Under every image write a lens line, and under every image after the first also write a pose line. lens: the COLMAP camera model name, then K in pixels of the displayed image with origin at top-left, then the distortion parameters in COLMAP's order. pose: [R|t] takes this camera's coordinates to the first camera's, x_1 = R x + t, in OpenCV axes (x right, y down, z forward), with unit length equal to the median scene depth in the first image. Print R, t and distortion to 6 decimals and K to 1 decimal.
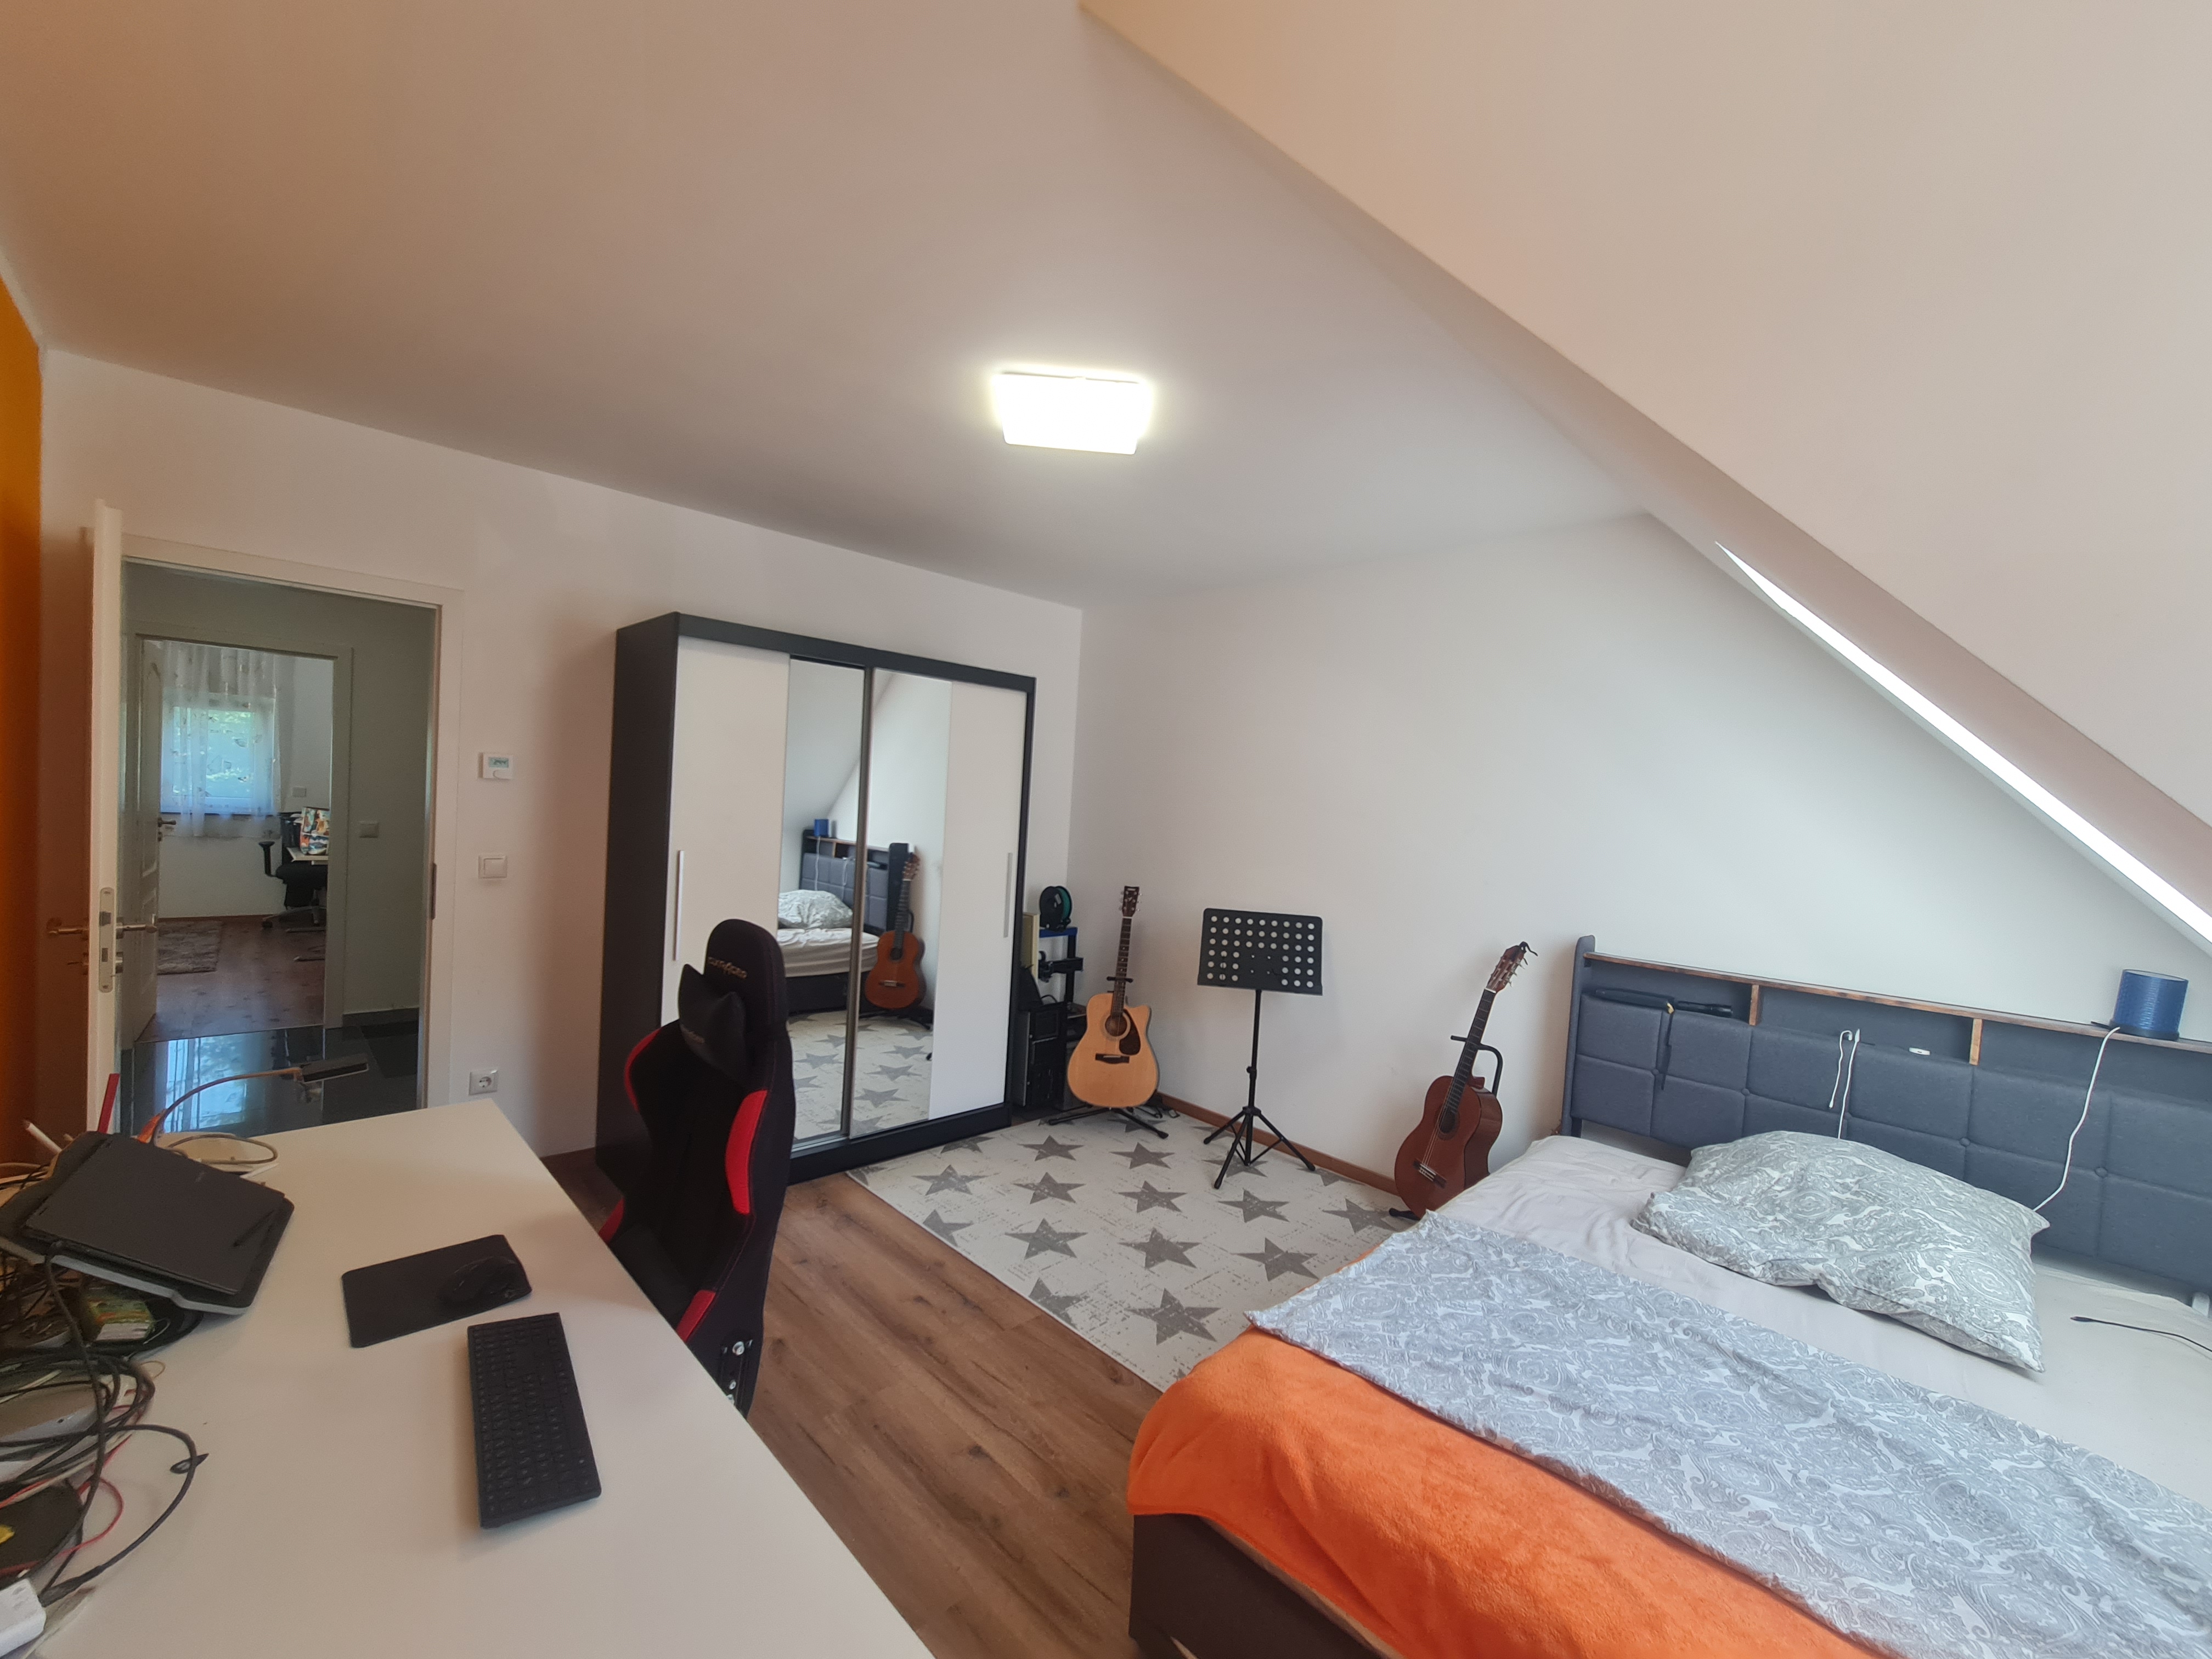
lens RADIAL K [[879.7, 0, 1115.9], [0, 879.7, 825.9], [0, 0, 1]] dist [0.001006, 0.000091]
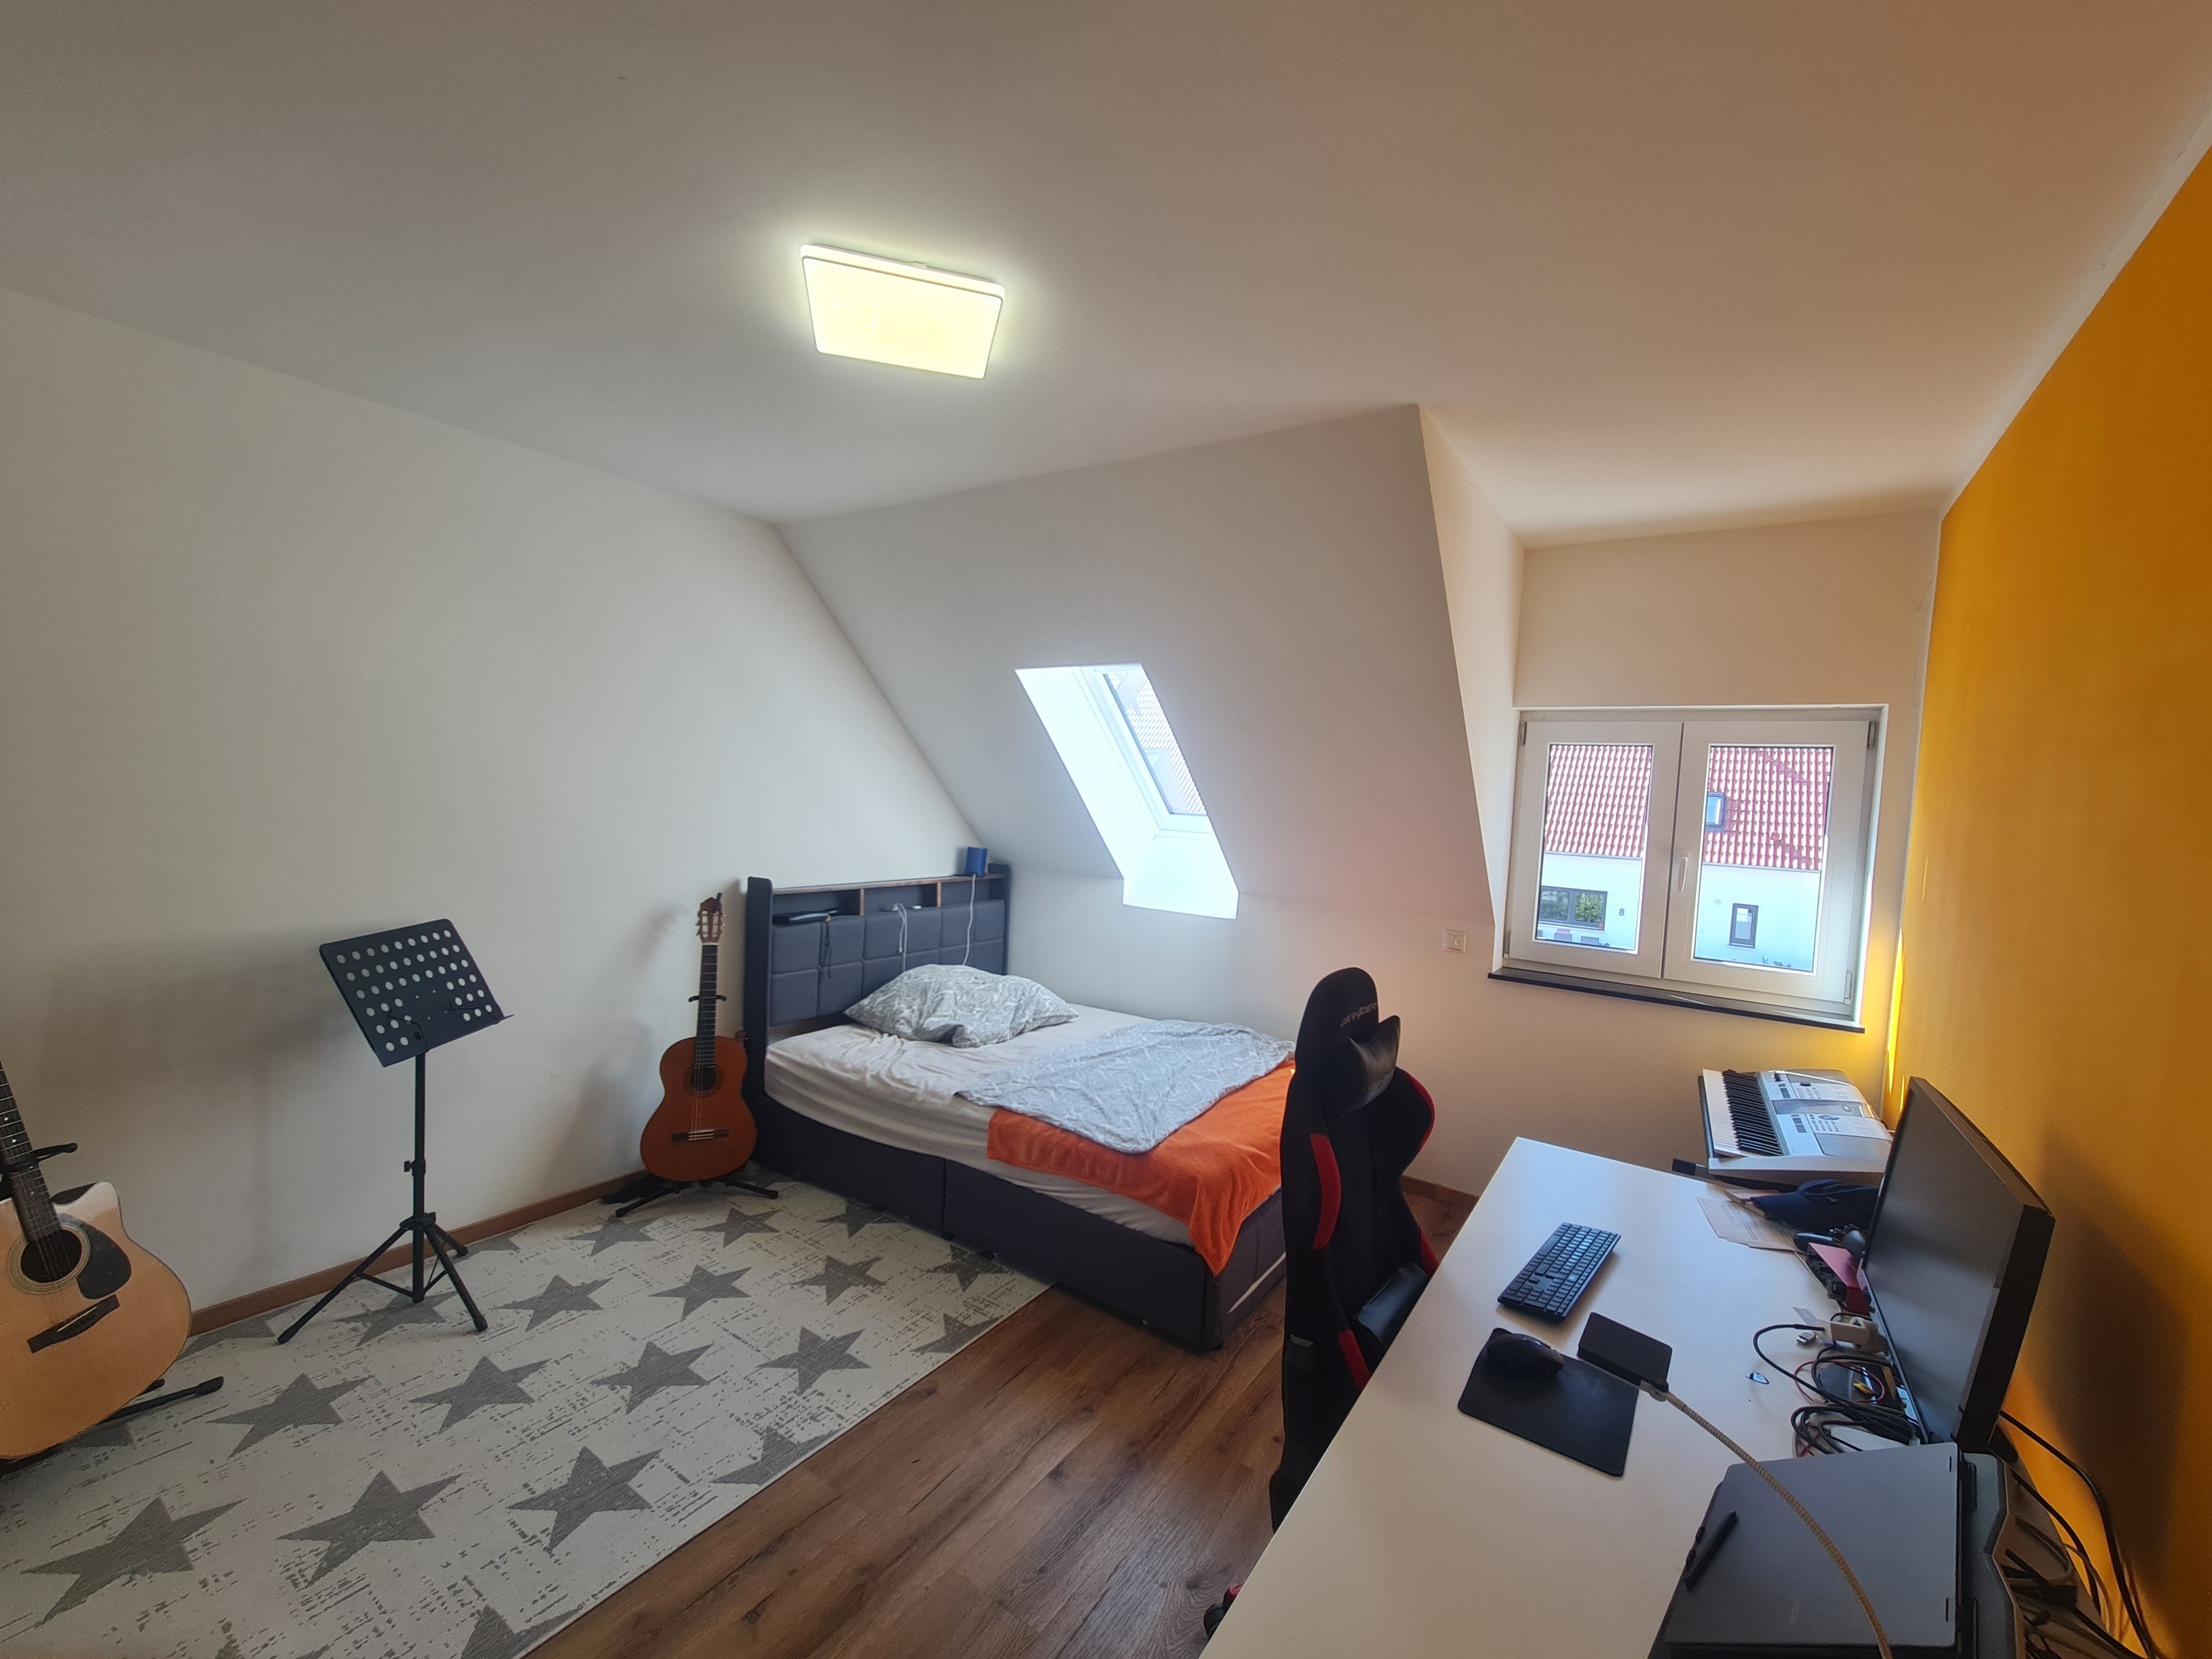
lens RADIAL K [[894.7, 0, 1106.0], [0, 894.7, 829.5], [0, 0, 1]] dist [0.000933, 0.000265]
pose [[-0.177053, -0.107242, 0.978341, -0.825664], [-0.034320, 0.994114, 0.102760, -0.090895], [-0.983603, -0.015382, -0.179691, 0.870869]]
